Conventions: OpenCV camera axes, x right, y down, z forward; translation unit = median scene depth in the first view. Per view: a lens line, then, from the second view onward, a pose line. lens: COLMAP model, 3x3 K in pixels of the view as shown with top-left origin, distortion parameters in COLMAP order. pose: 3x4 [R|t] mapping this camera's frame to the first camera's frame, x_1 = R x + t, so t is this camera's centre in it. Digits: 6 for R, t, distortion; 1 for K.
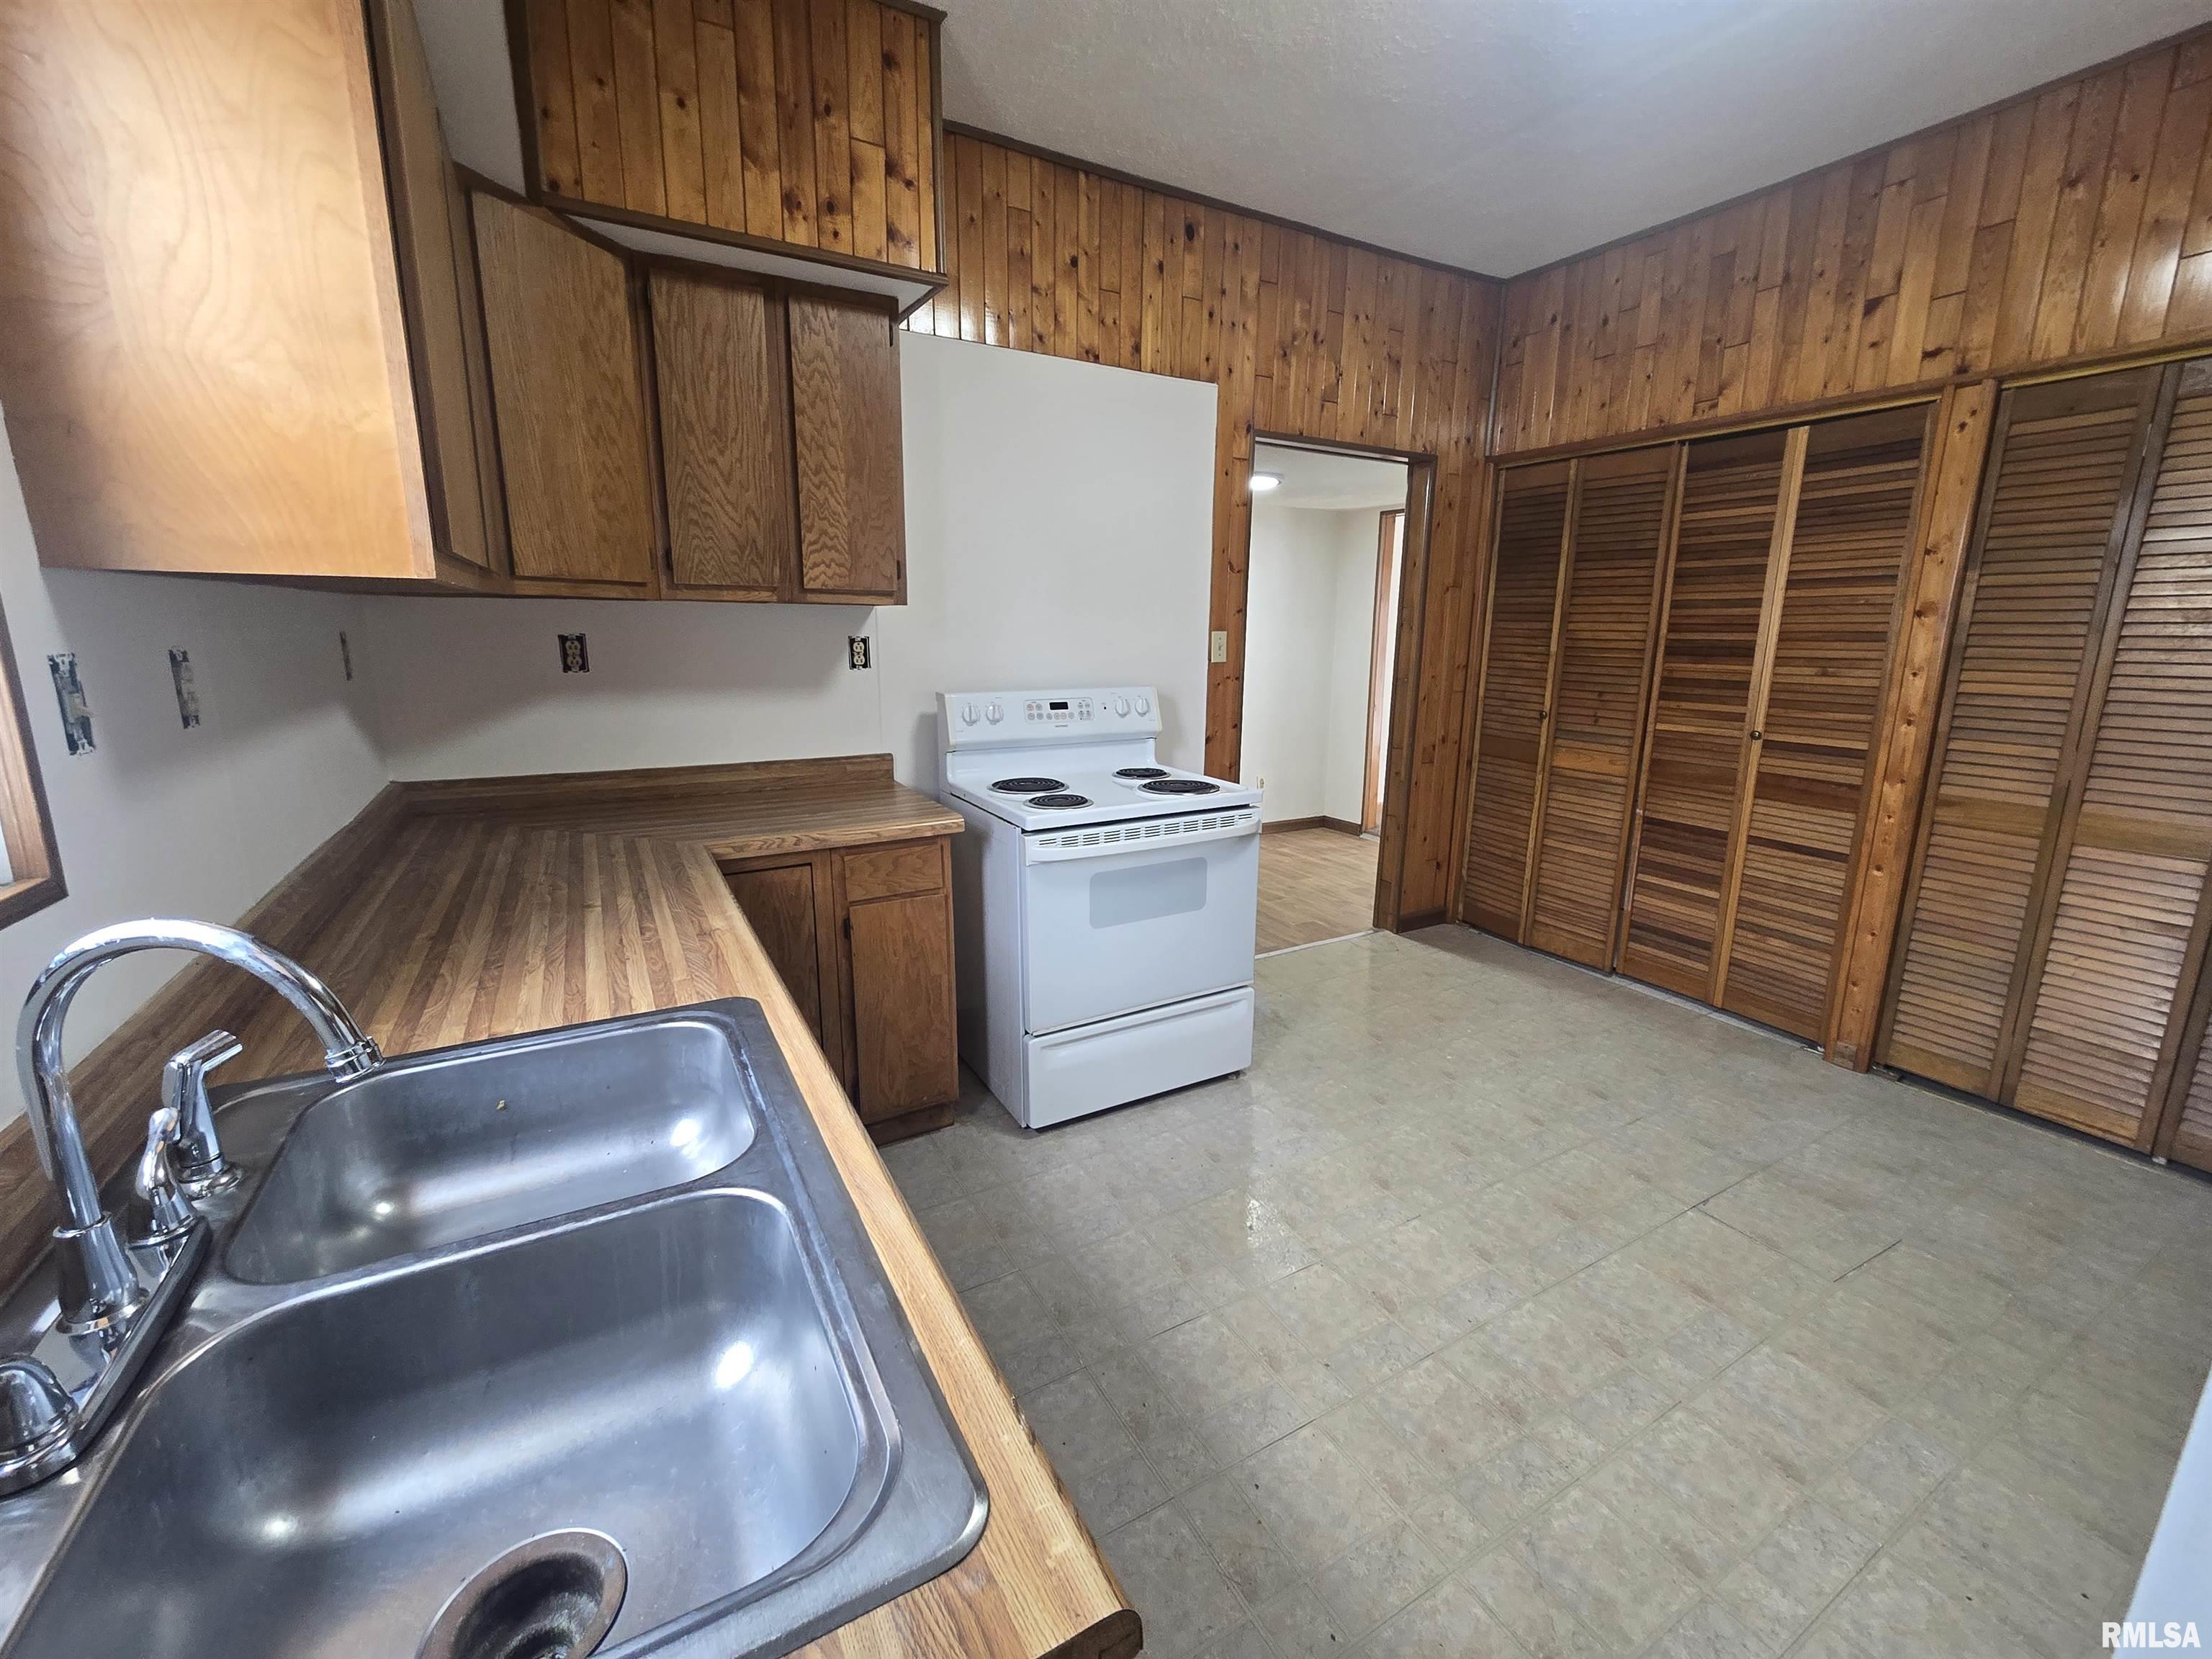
lens RADIAL K [[900.6, 0, 1109.6], [0, 900.6, 816.9], [0, 0, 1]] dist [-0.002336, -0.000263]
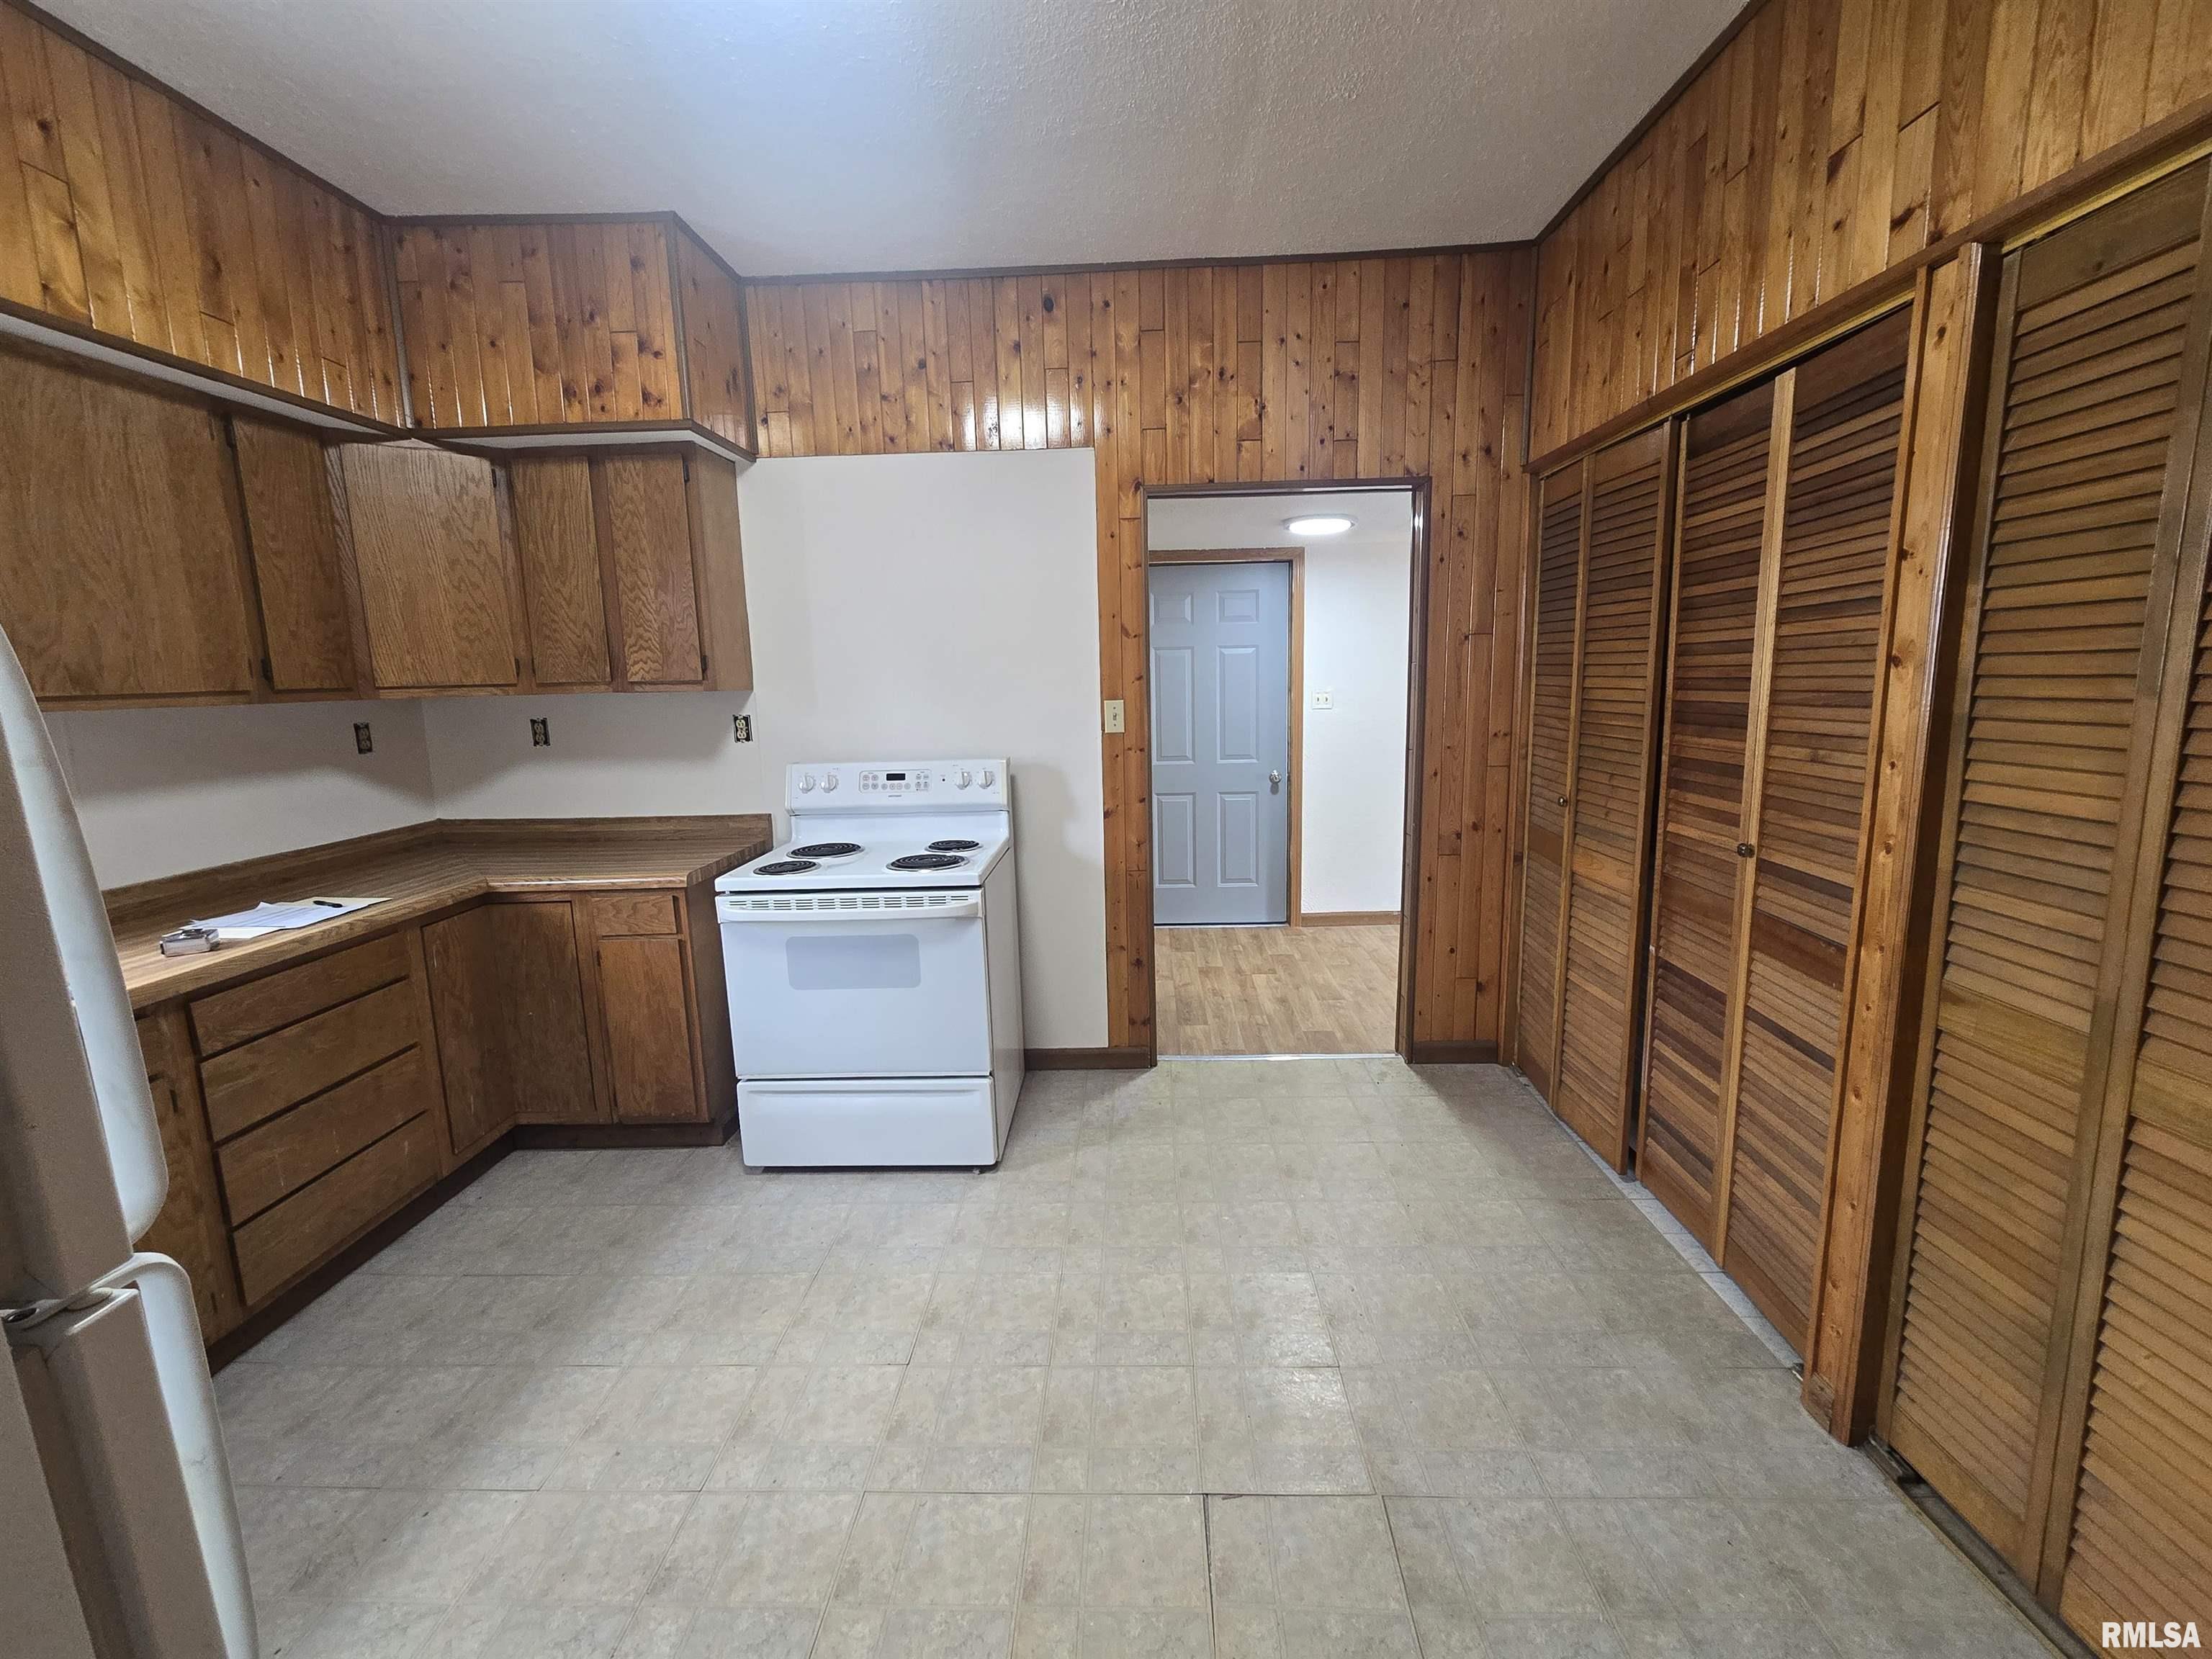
lens RADIAL K [[900.6, 0, 1113.7], [0, 900.6, 818.5], [0, 0, 1]] dist [-0.002336, -0.000263]
pose [[0.851849, 0.051434, -0.521256, 0.743097], [-0.077709, 0.996564, -0.028658, -0.066608], [0.517991, 0.064918, 0.852919, 0.242853]]
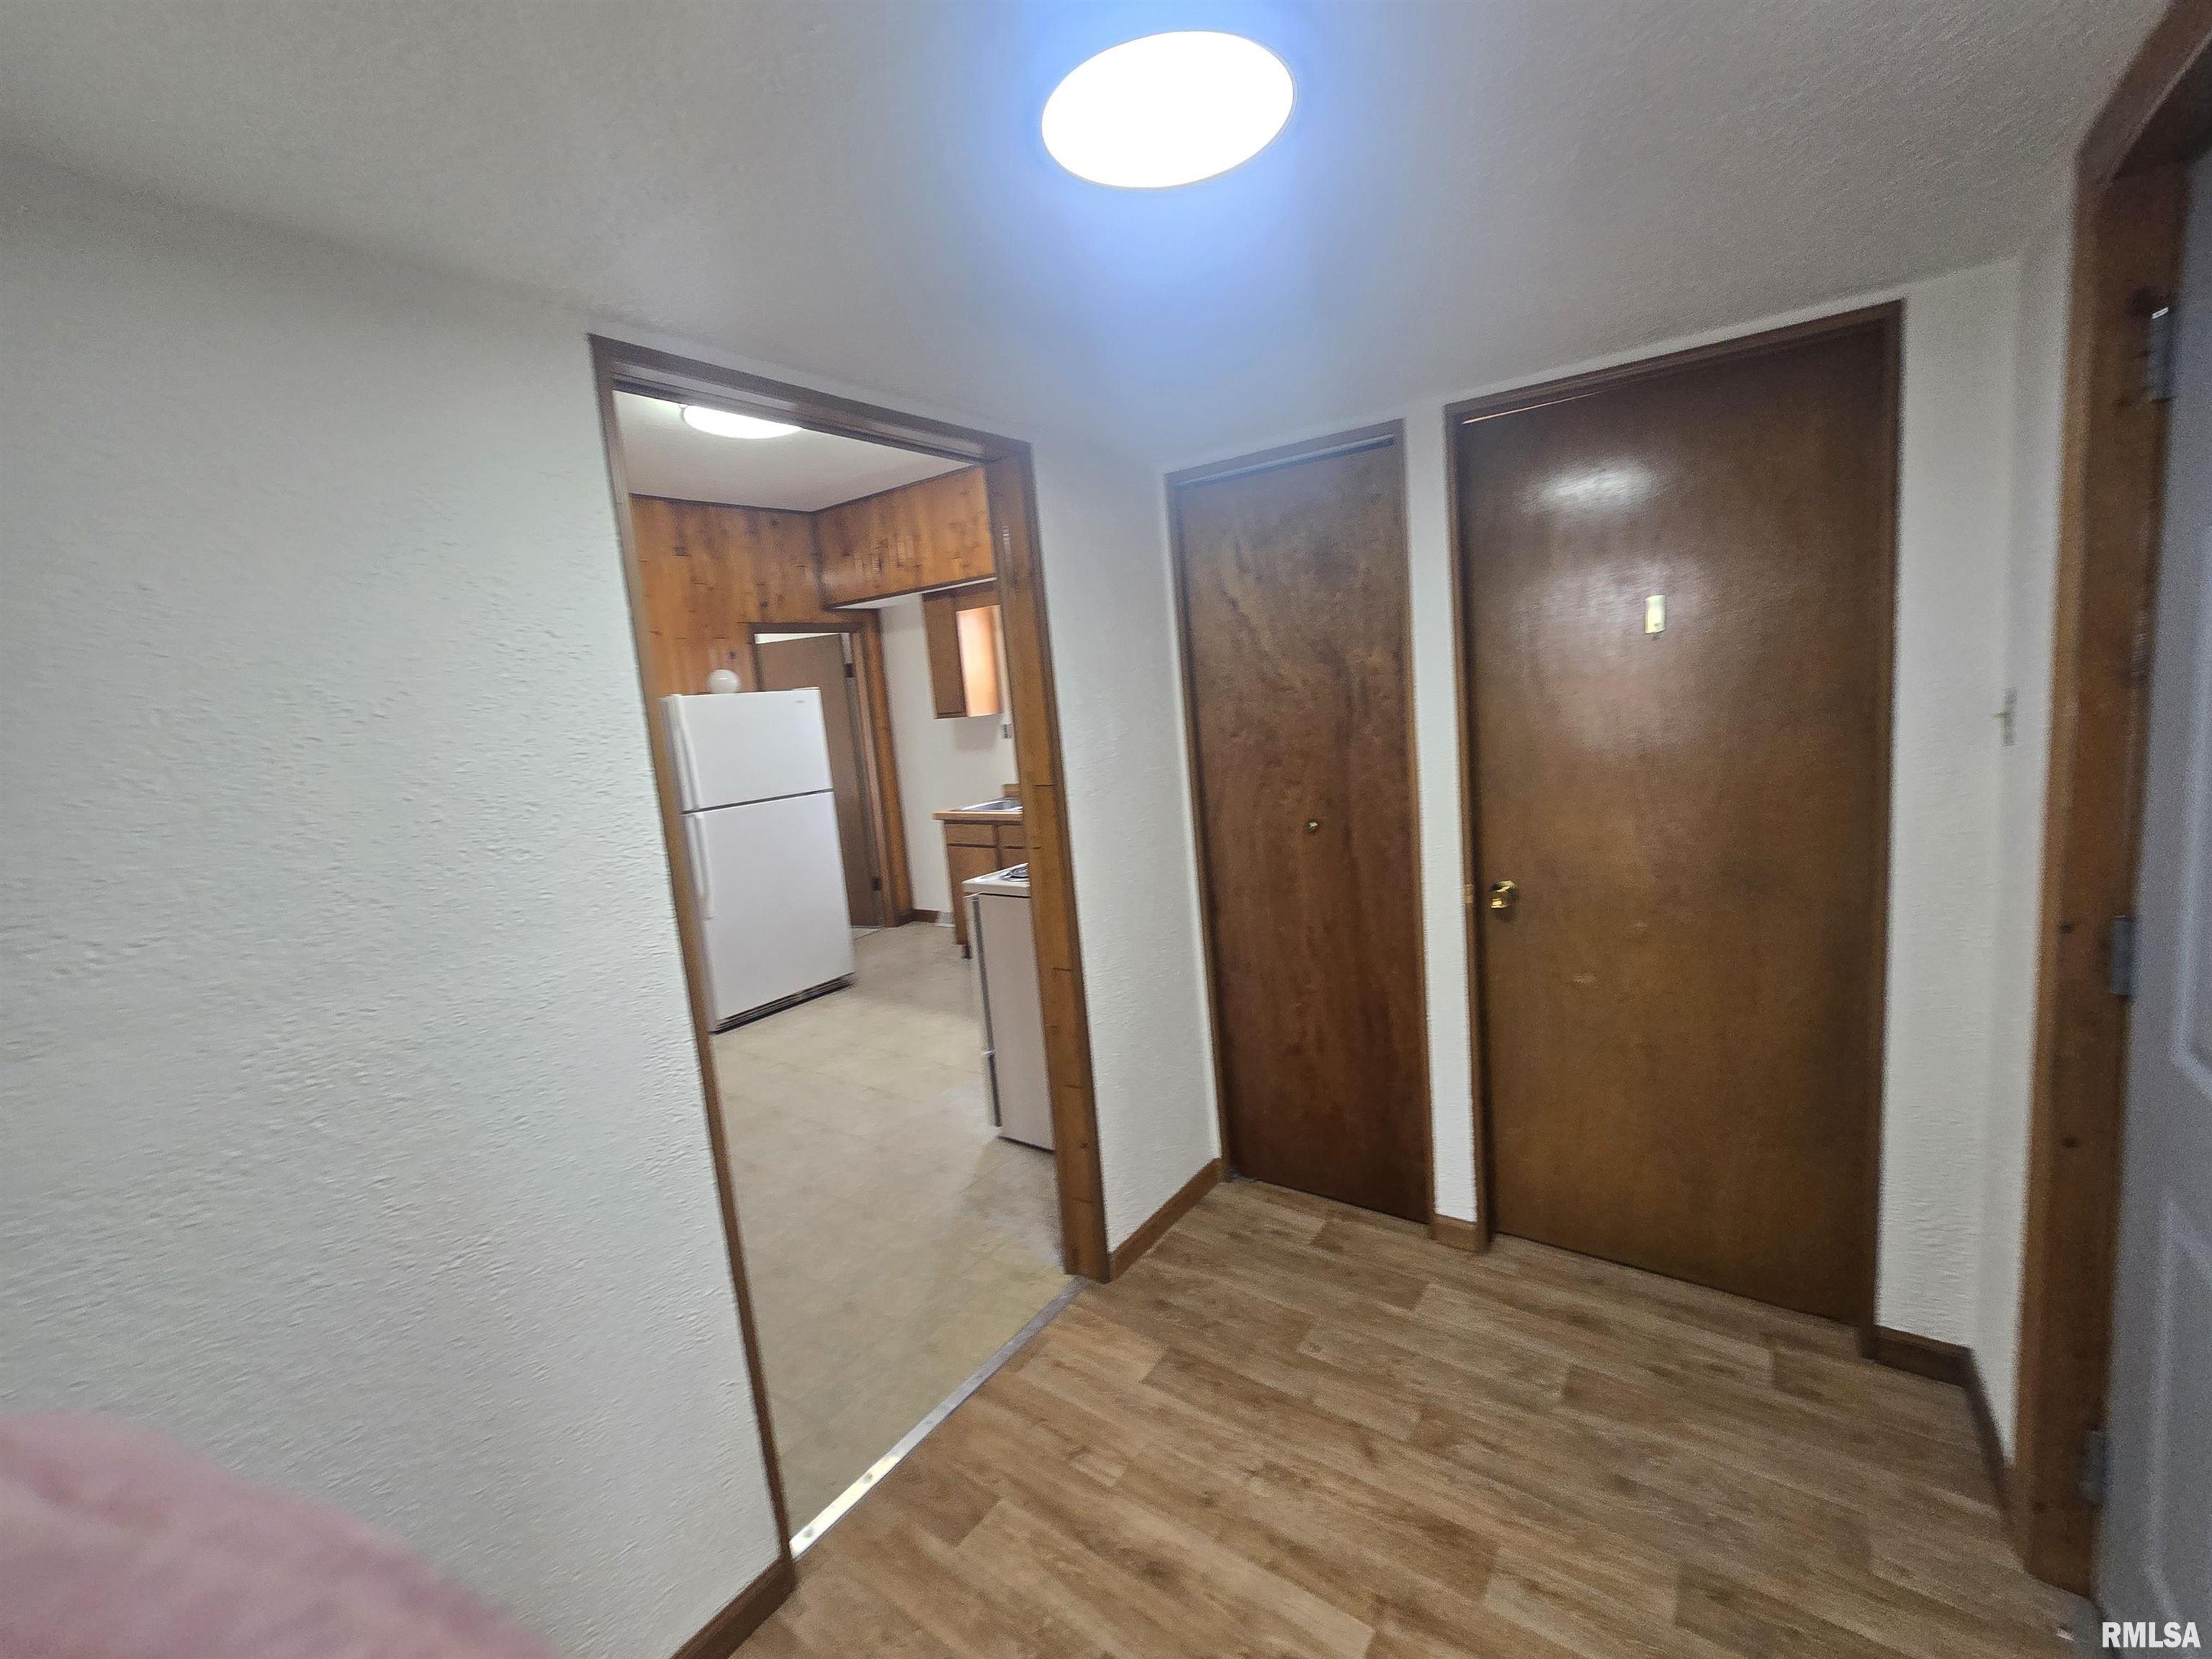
lens RADIAL K [[900.6, 0, 1106.9], [0, 900.6, 815.0], [0, 0, 1]] dist [-0.002336, -0.000263]
pose [[-0.906819, 0.129979, -0.400980, 0.432180], [-0.005657, 0.947432, 0.319907, -0.463528], [0.421482, 0.292366, -0.858414, 1.948913]]
